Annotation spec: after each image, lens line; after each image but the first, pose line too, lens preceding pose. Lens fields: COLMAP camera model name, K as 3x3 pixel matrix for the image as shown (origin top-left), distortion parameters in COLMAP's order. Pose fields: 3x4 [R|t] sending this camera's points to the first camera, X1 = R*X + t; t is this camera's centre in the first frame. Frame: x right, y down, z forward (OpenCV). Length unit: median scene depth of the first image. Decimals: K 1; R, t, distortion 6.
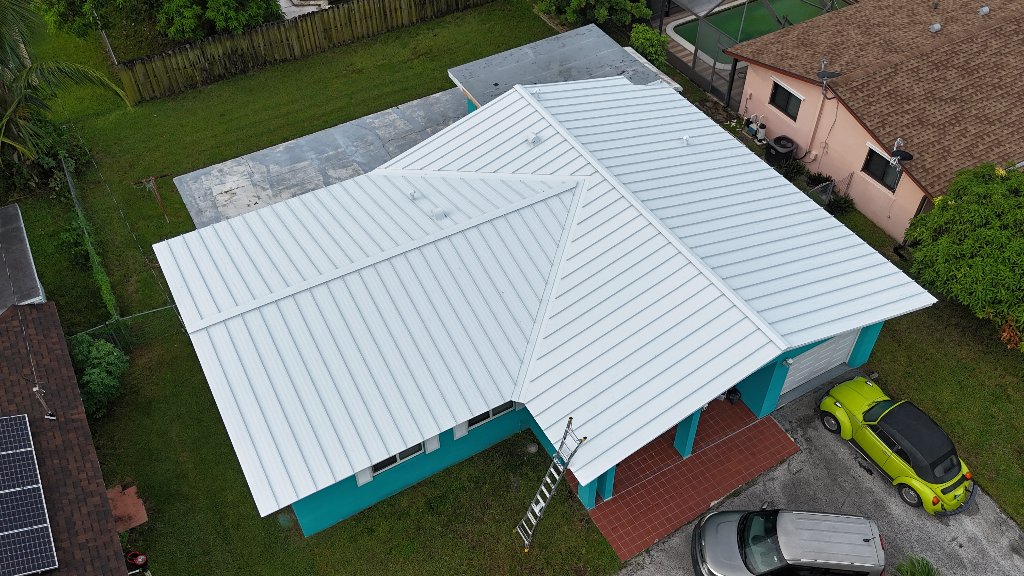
lens RADIAL K [[880.4, 0, 512.0], [0, 880.4, 288.0], [0, 0, 1]] dist [0.049633, 0.001412]
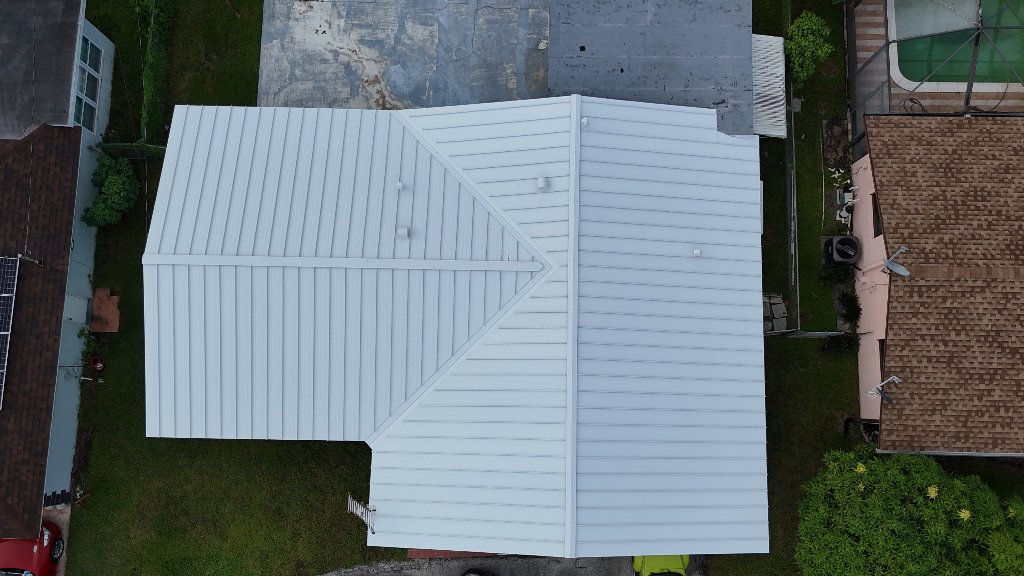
lens RADIAL K [[804.4, 0, 512.0], [0, 804.4, 288.0], [0, 0, 1]] dist [0.044300, -0.003402]
pose [[0.858961, 0.507170, -0.070460, 0.115463], [-0.366577, 0.705166, 0.606929, -0.614111], [0.357502, -0.495499, 0.791627, 0.262217]]
